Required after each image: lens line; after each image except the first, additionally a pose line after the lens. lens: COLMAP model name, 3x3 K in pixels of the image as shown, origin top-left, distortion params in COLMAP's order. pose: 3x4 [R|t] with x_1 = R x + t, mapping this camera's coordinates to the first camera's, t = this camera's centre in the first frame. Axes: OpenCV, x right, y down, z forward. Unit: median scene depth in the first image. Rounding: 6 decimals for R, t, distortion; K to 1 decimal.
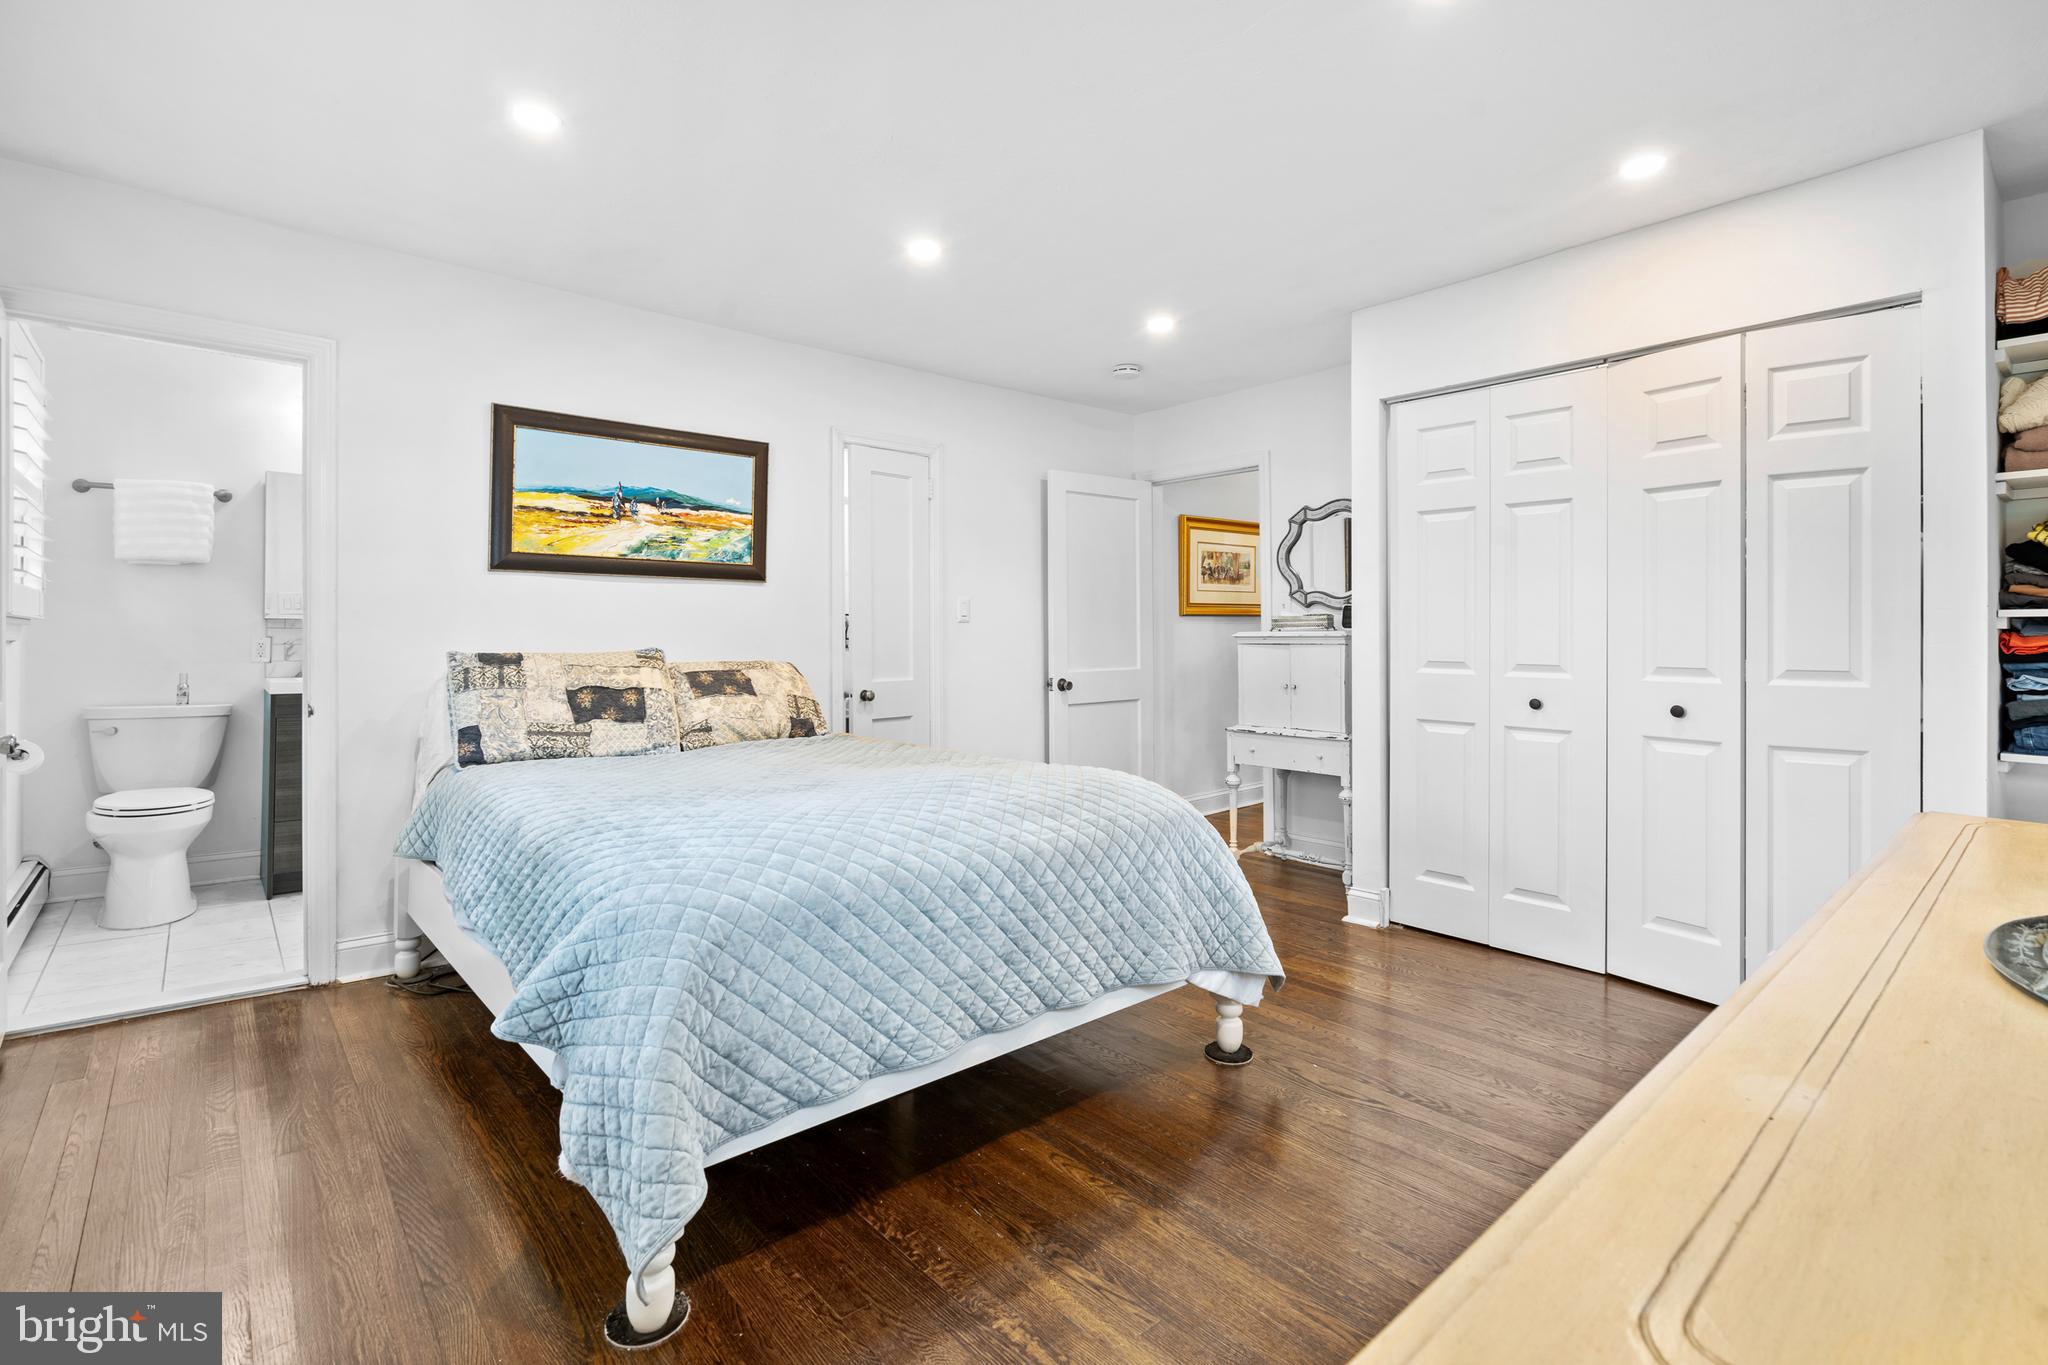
lens RADIAL K [[943.2, 0, 1061.0], [0, 943.2, 641.6], [0, 0, 1]] dist [-0.005595, 0.002349]
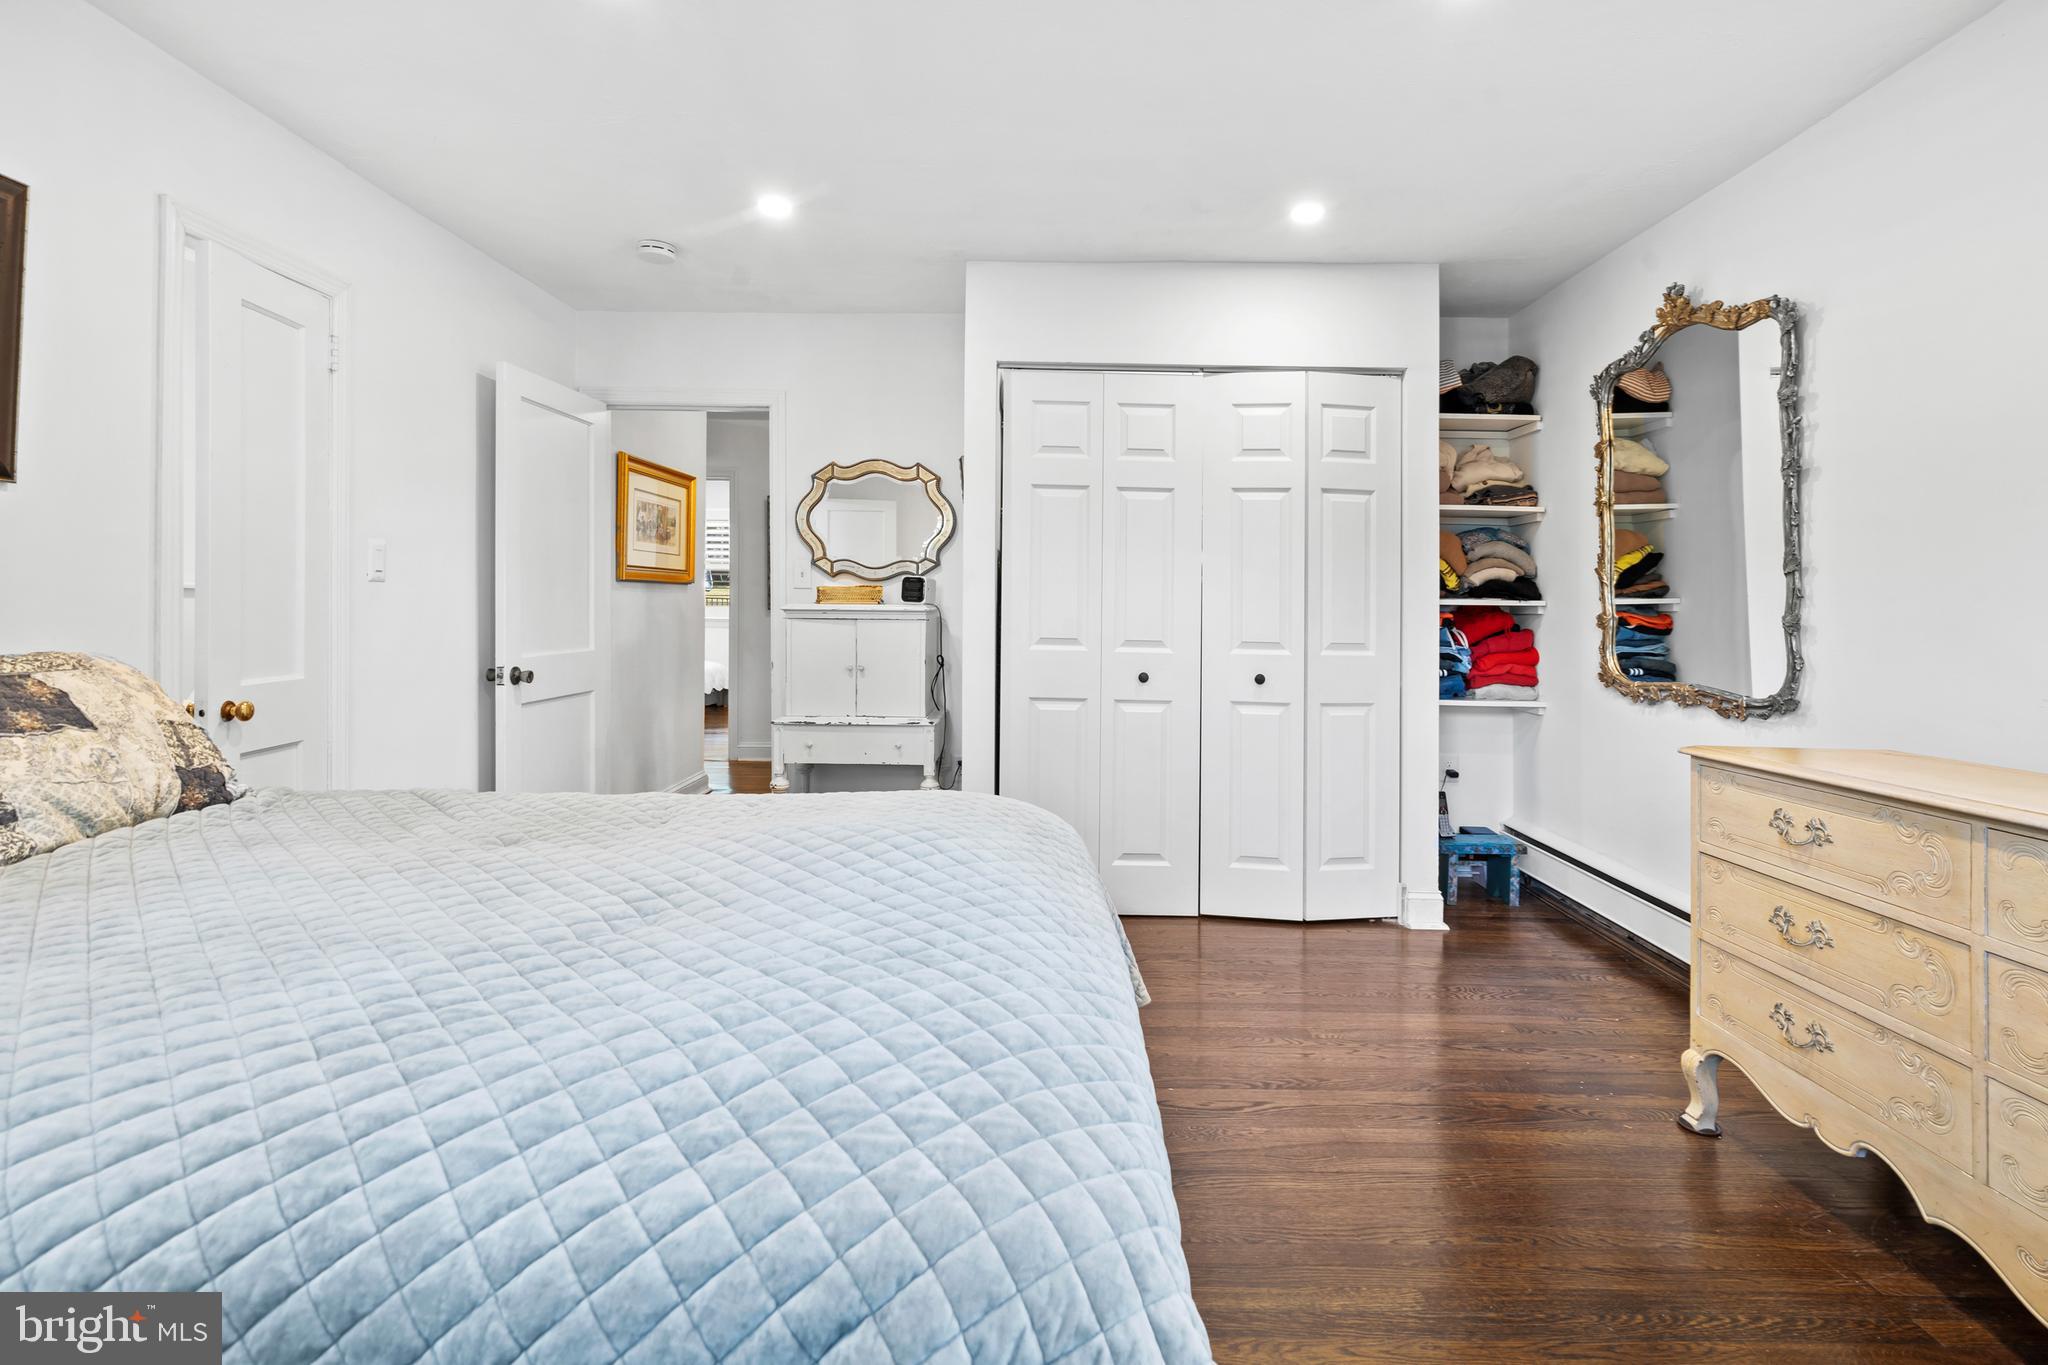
lens RADIAL K [[943.2, 0, 1028.0], [0, 943.2, 610.5], [0, 0, 1]] dist [-0.005595, 0.002349]
pose [[0.671441, 0.011200, 0.740974, -0.348212], [-0.008987, 0.999935, -0.006970, -0.000862], [-0.741004, -0.001980, 0.671498, 0.350536]]
